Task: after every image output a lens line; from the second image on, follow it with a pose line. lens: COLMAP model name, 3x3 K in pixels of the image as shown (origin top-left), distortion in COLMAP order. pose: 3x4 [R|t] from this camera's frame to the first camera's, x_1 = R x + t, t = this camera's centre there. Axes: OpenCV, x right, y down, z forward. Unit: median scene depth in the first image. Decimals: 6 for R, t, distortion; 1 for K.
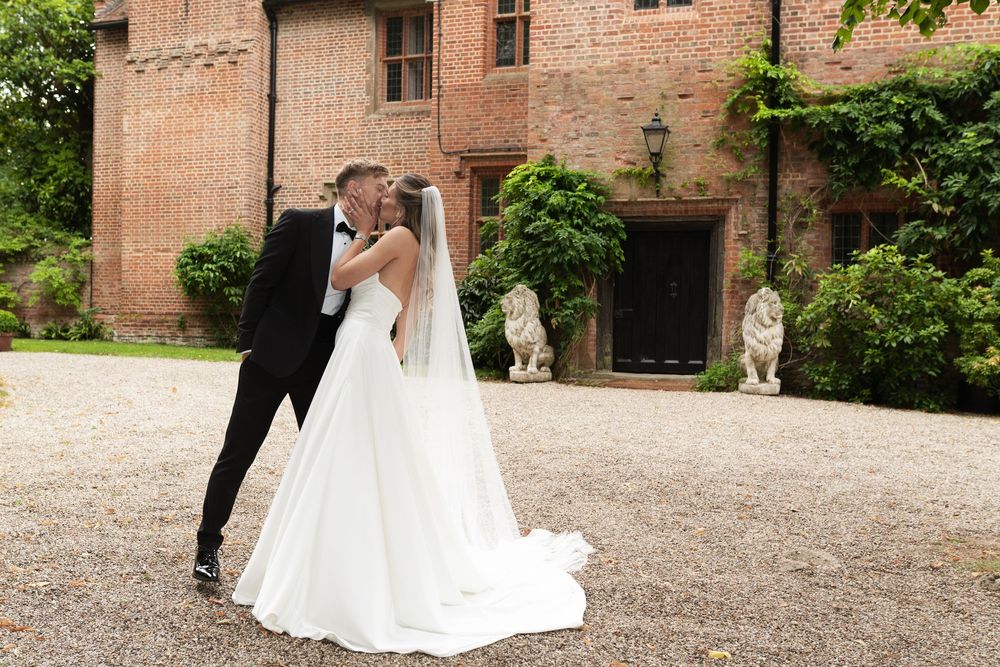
lens RADIAL K [[1021.3, 0, 474.5], [0, 1021.3, 335.4], [0, 0, 1]] dist [-0.068248, 0.116020]
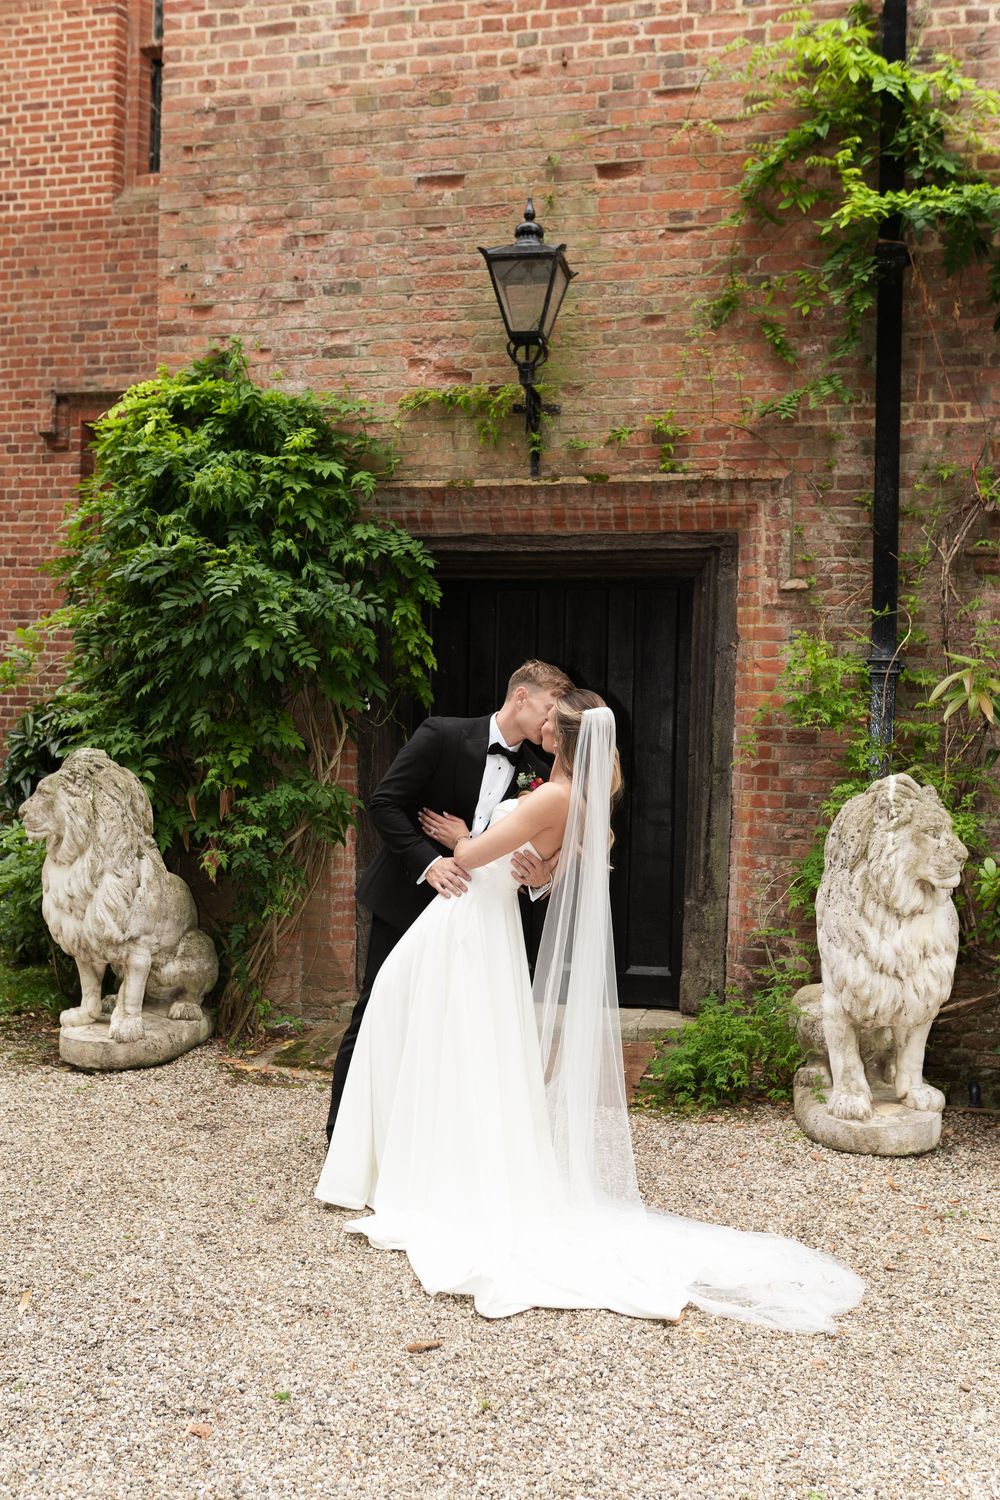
lens RADIAL K [[1431.1, 0, 500.0], [0, 1431.1, 750.0], [0, 0, 1]] dist [-0.066625, 0.095792]
pose [[0.992751, -0.001863, 0.120179, 0.110617], [0.001837, 0.999998, 0.000325, -0.046560], [-0.120179, -0.000102, 0.992752, 0.531941]]
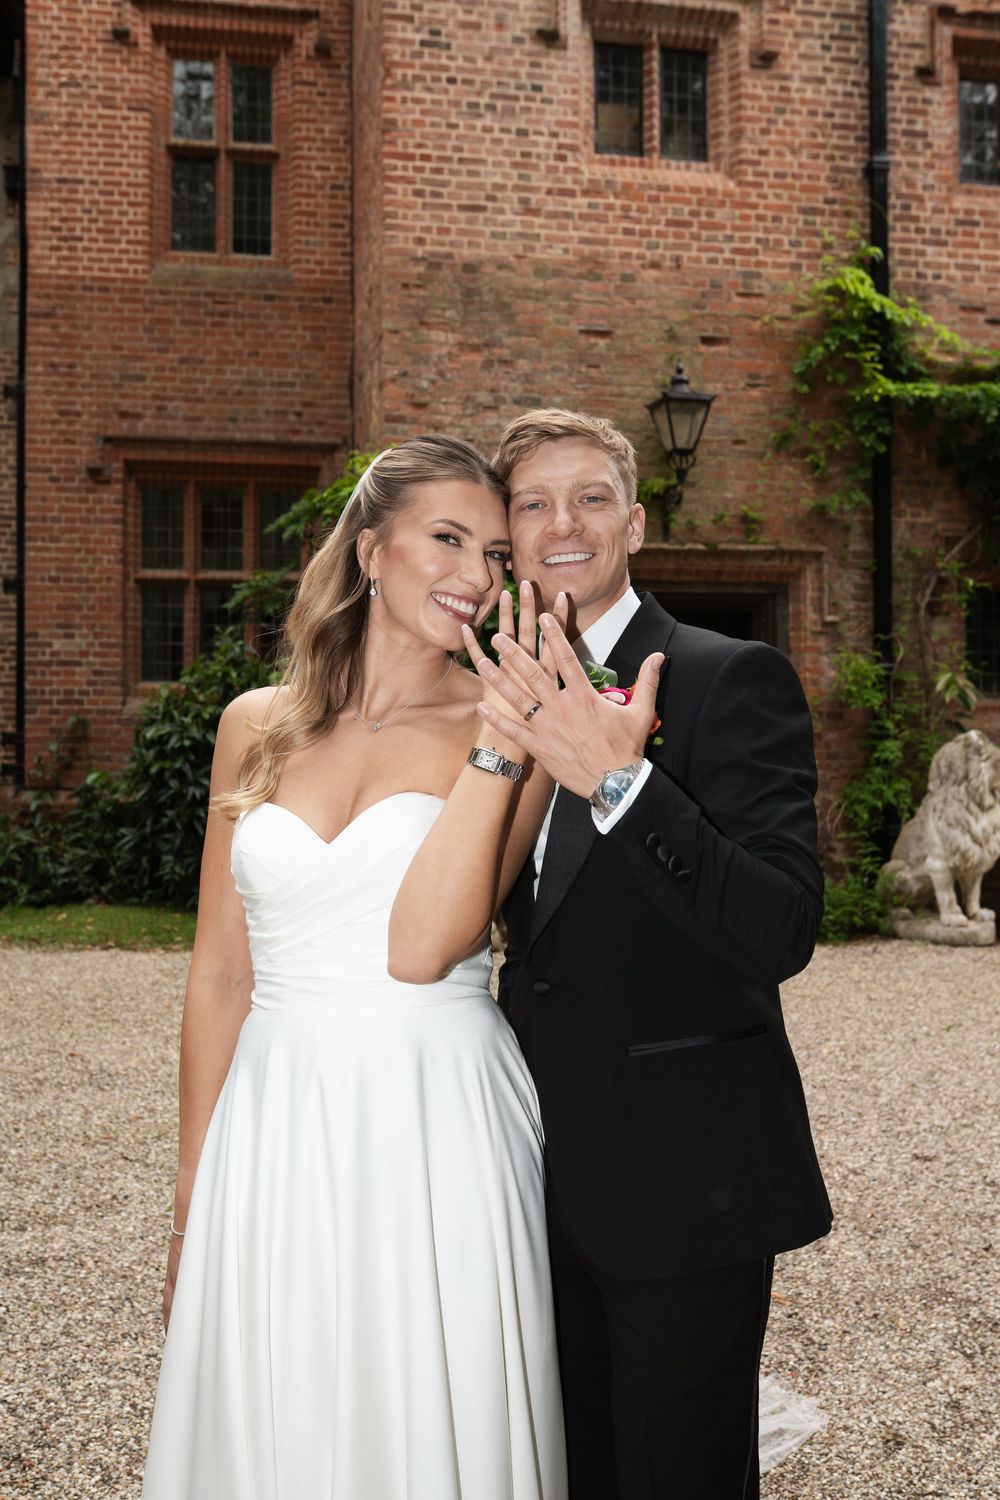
lens RADIAL K [[1473.9, 0, 500.0], [0, 1473.9, 750.0], [0, 0, 1]] dist [-0.066618, 0.090529]
pose [[0.855330, -0.022653, 0.517587, -0.248274], [0.026165, 0.999657, 0.000512, -0.037924], [-0.517422, 0.013105, 0.855630, 0.431073]]
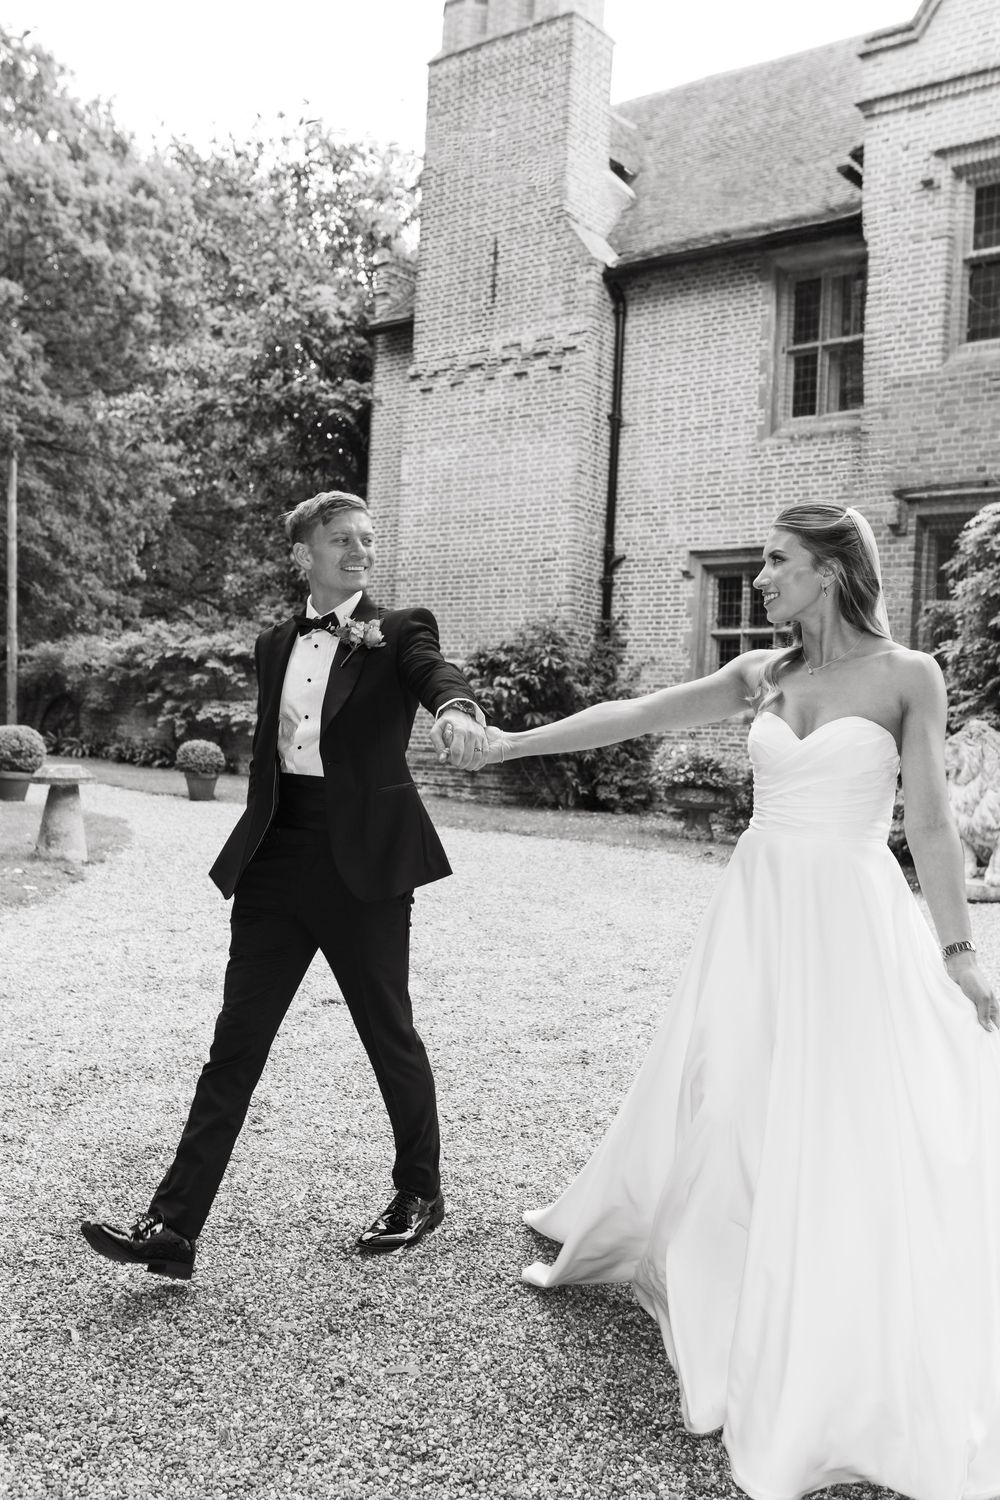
lens RADIAL K [[1431.1, 0, 500.0], [0, 1431.1, 750.0], [0, 0, 1]] dist [-0.066625, 0.095792]
pose [[0.943341, 0.026924, -0.330731, 0.053554], [-0.033876, 0.999309, -0.015273, -0.013204], [0.330091, 0.025612, 0.943602, 0.191849]]
